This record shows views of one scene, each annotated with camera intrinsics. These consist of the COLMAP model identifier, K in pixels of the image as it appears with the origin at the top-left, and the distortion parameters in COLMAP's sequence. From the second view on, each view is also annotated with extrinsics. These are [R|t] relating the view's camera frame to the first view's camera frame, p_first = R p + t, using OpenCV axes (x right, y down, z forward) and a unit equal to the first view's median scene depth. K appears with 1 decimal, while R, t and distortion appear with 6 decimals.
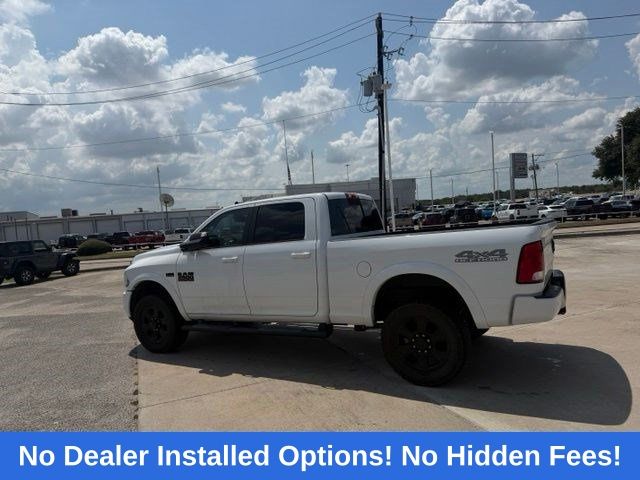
lens RADIAL K [[458.7, 0, 320.7], [0, 458.7, 231.5], [0, 0, 1]] dist [0.030015, -0.037839]
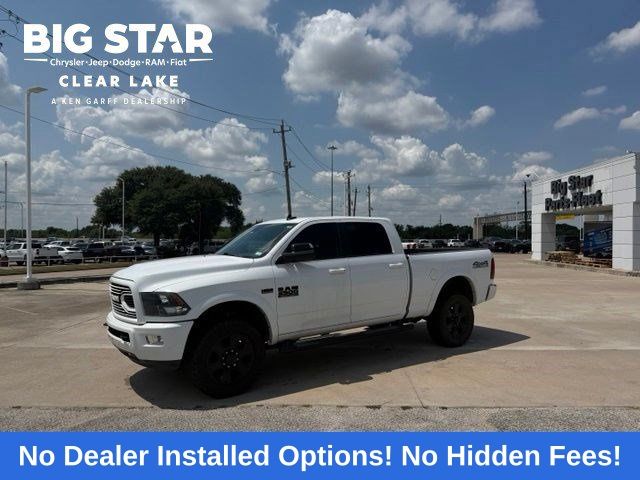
lens RADIAL K [[458.7, 0, 320.7], [0, 458.7, 231.5], [0, 0, 1]] dist [0.030015, -0.037839]
pose [[0.399506, 0.089887, 0.912313, -1.065182], [0.004547, 0.994975, -0.100022, 0.069882], [-0.916719, 0.044108, 0.397090, 0.570155]]
